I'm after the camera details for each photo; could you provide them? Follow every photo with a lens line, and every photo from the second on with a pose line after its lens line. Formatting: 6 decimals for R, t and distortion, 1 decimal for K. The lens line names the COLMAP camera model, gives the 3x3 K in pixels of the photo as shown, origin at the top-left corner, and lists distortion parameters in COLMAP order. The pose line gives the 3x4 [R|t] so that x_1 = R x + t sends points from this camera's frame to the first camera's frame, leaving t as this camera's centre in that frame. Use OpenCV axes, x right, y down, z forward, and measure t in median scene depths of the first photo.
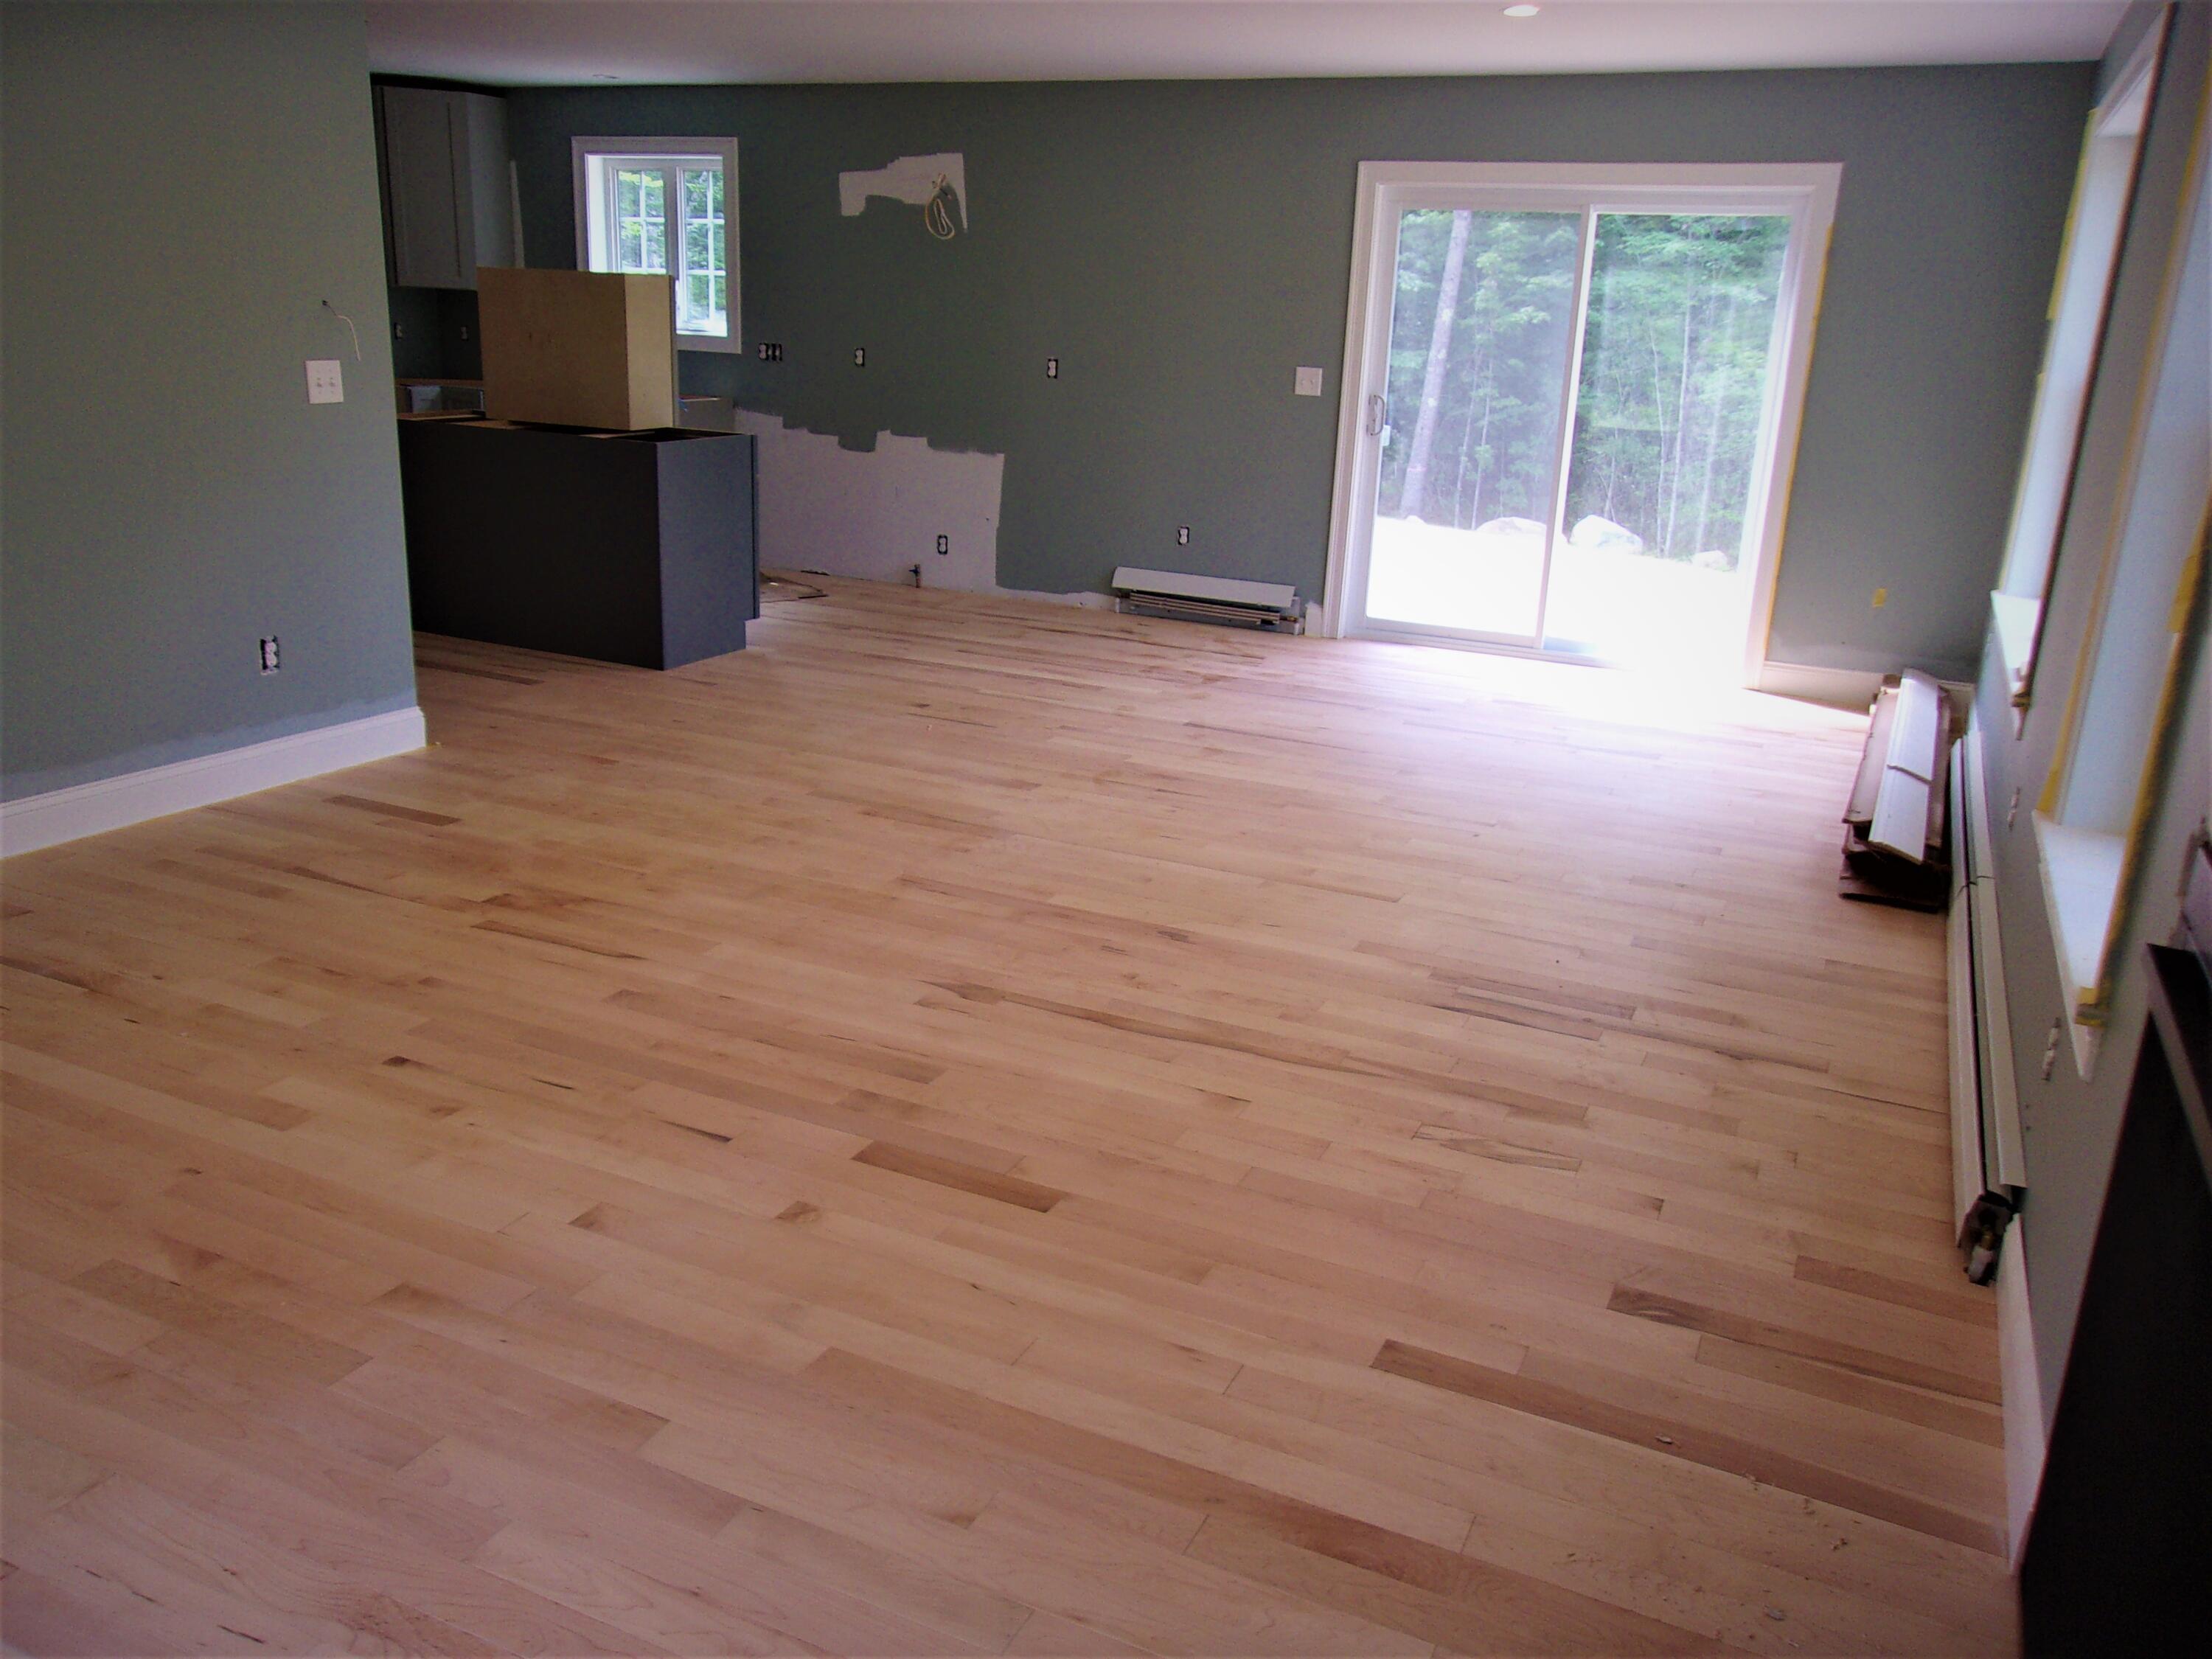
lens RADIAL K [[1721.9, 0, 1073.4], [0, 1721.9, 840.3], [0, 0, 1]] dist [0.004807, 0.001193]
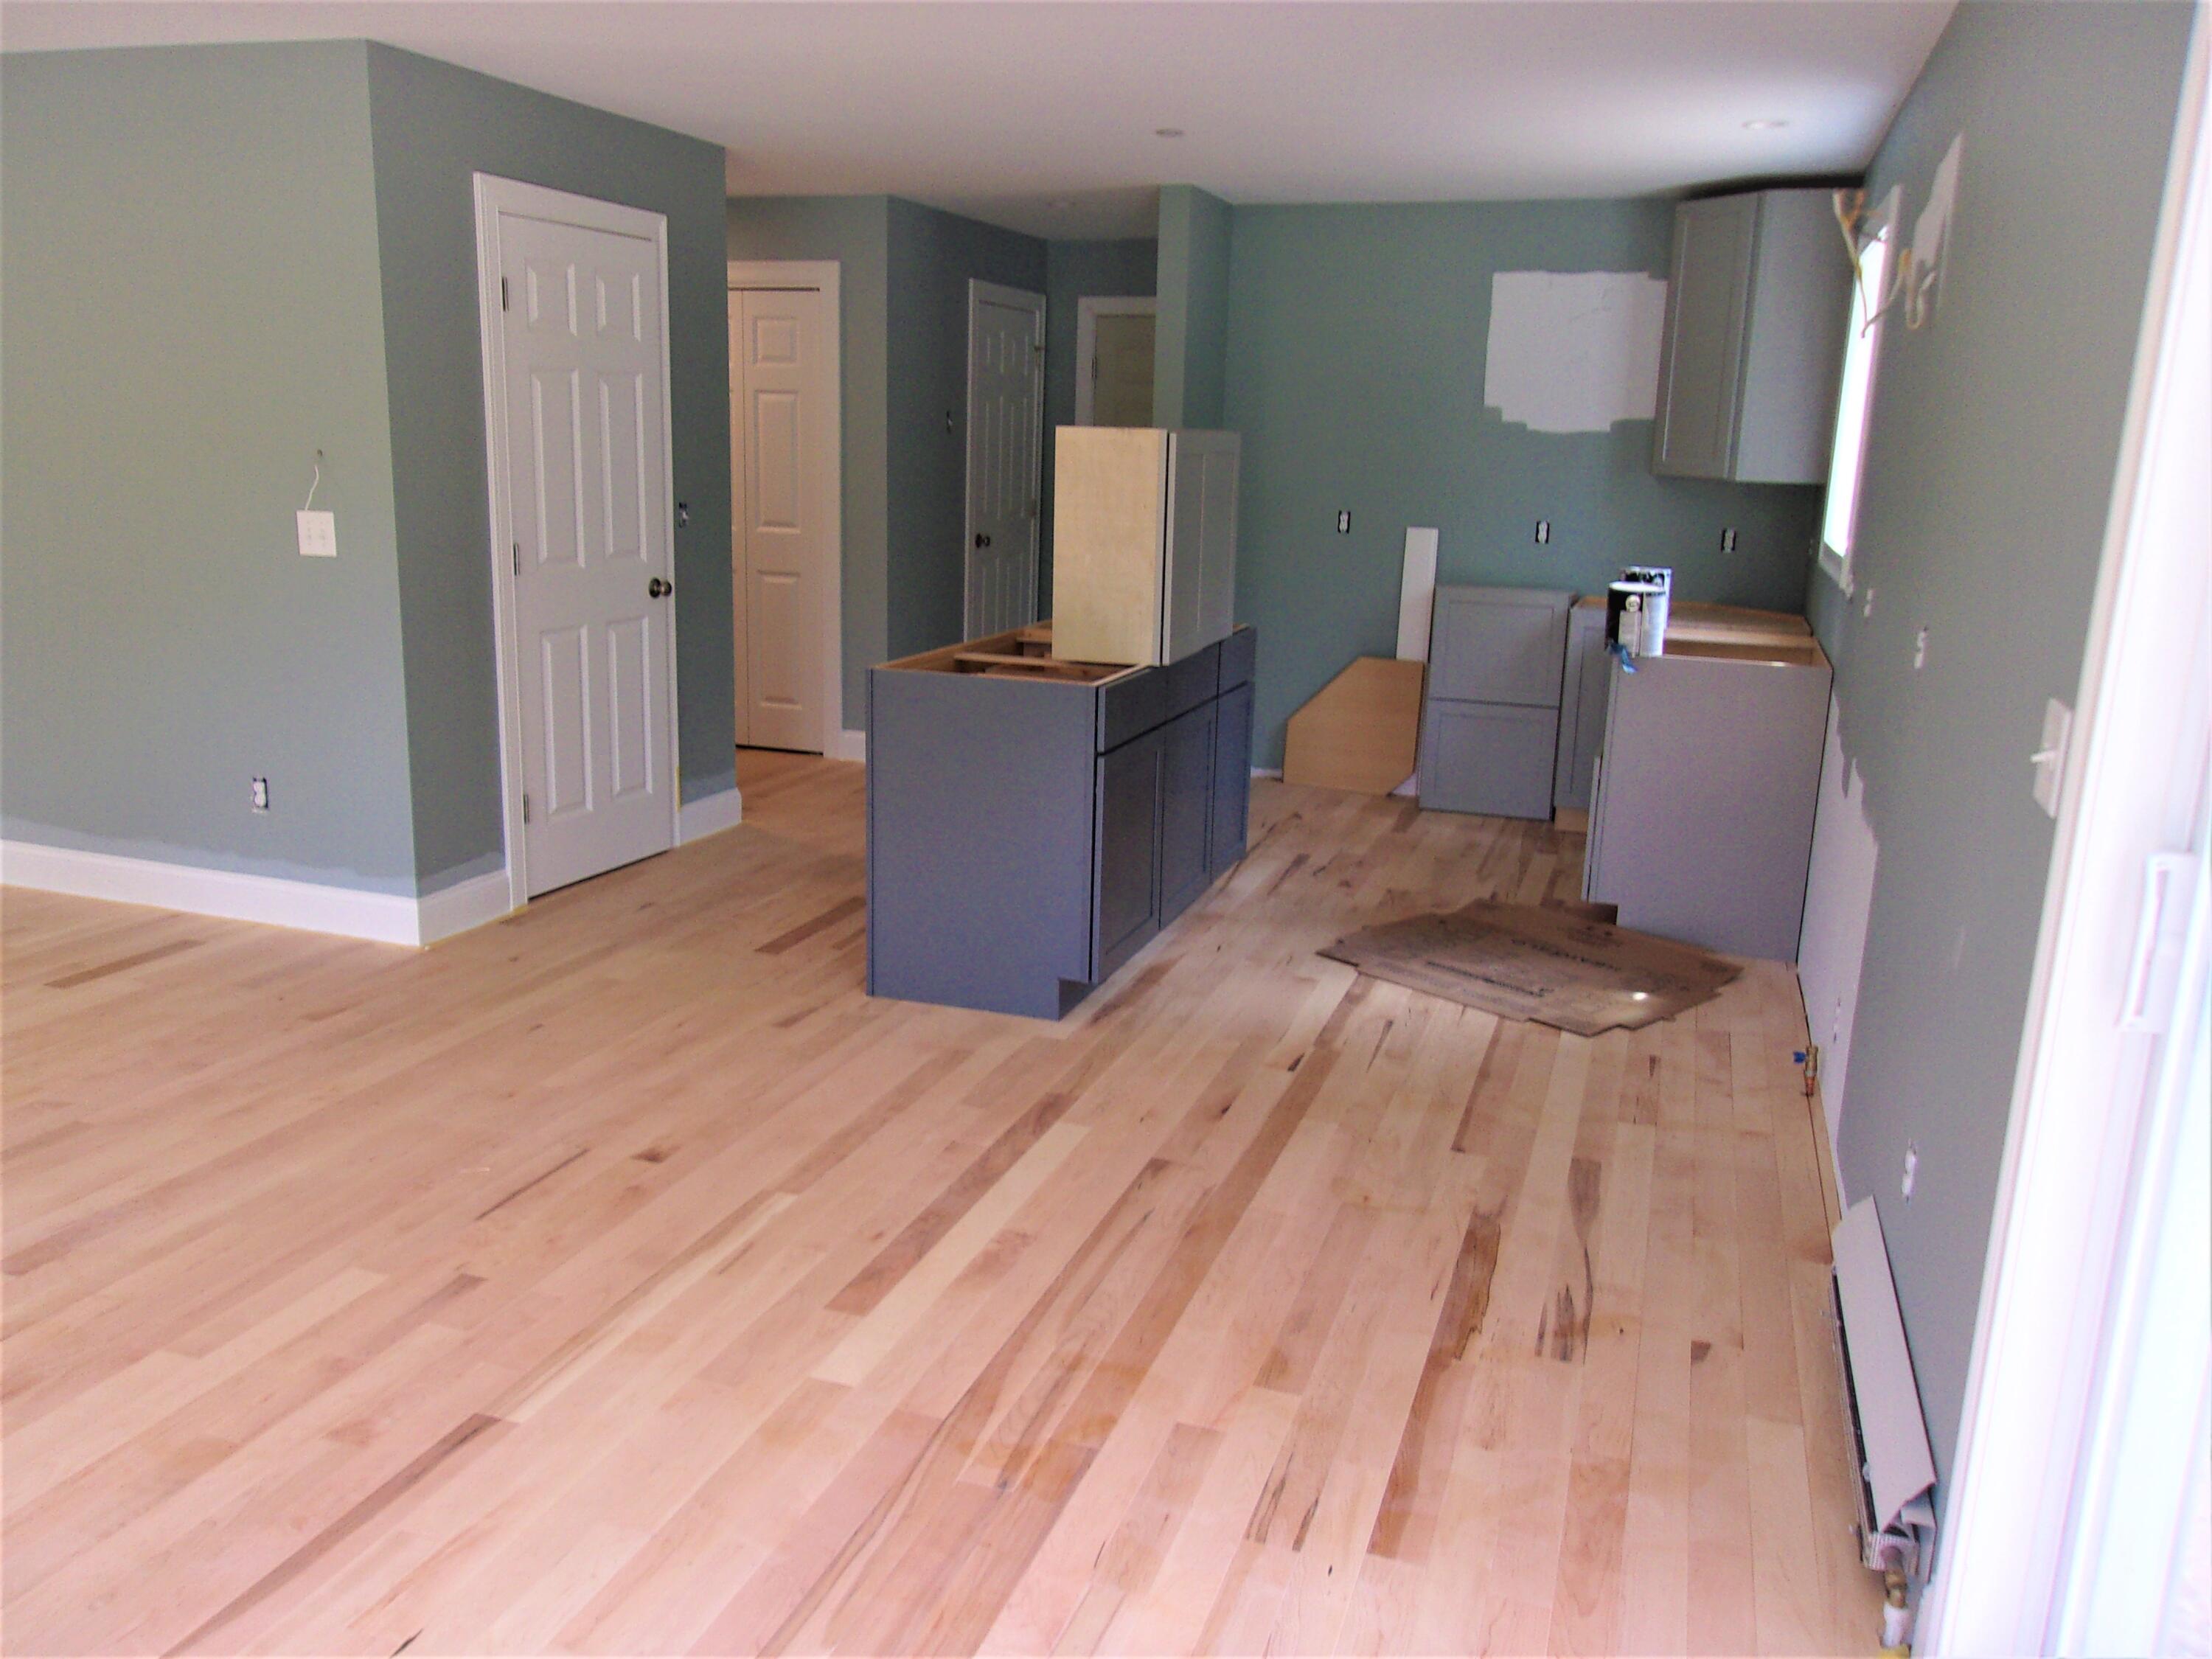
lens RADIAL K [[1747.3, 0, 1076.5], [0, 1747.3, 830.1], [0, 0, 1]] dist [-0.004180, 0.004703]
pose [[0.112067, 0.179309, -0.977389, 0.680292], [-0.322585, 0.936880, 0.134890, -0.441397], [0.939883, 0.300175, 0.162835, 1.503072]]
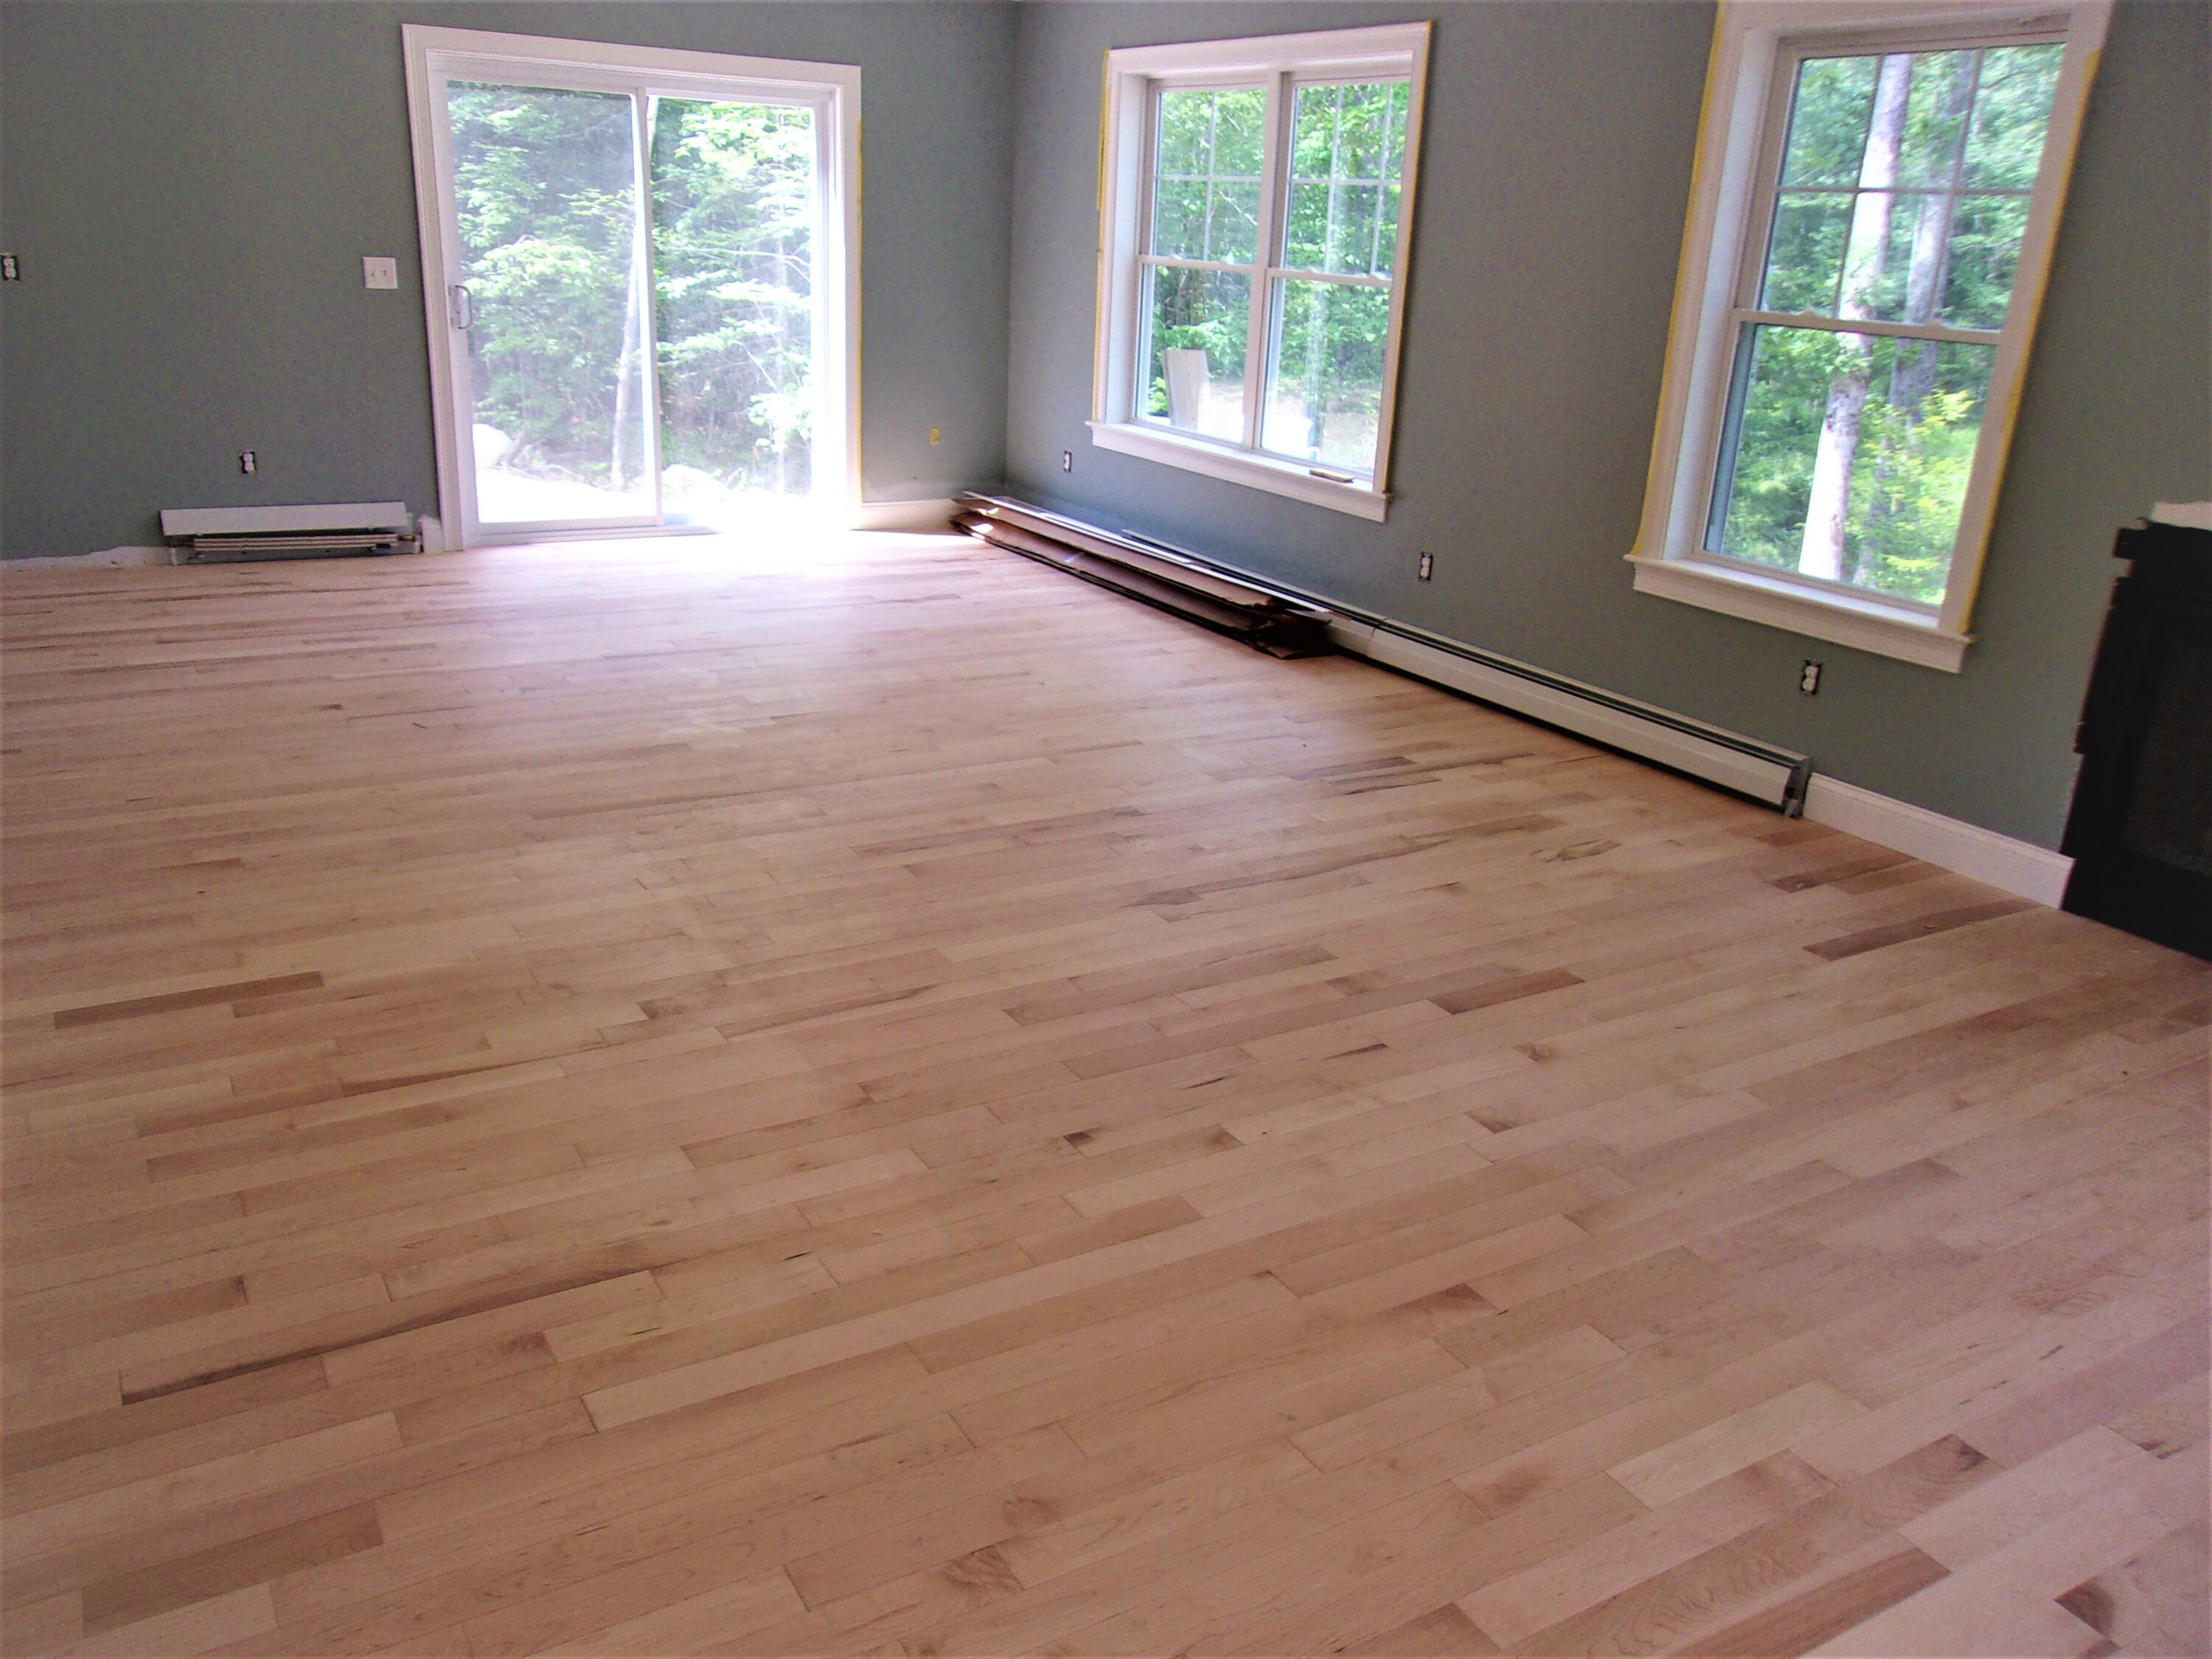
lens RADIAL K [[1747.3, 0, 1076.5], [0, 1747.3, 830.1], [0, 0, 1]] dist [-0.004180, 0.004703]
pose [[0.558157, -0.291710, 0.776766, -0.819407], [0.223716, 0.954400, 0.197665, -0.160273], [-0.799007, 0.063447, 0.597965, 0.344352]]
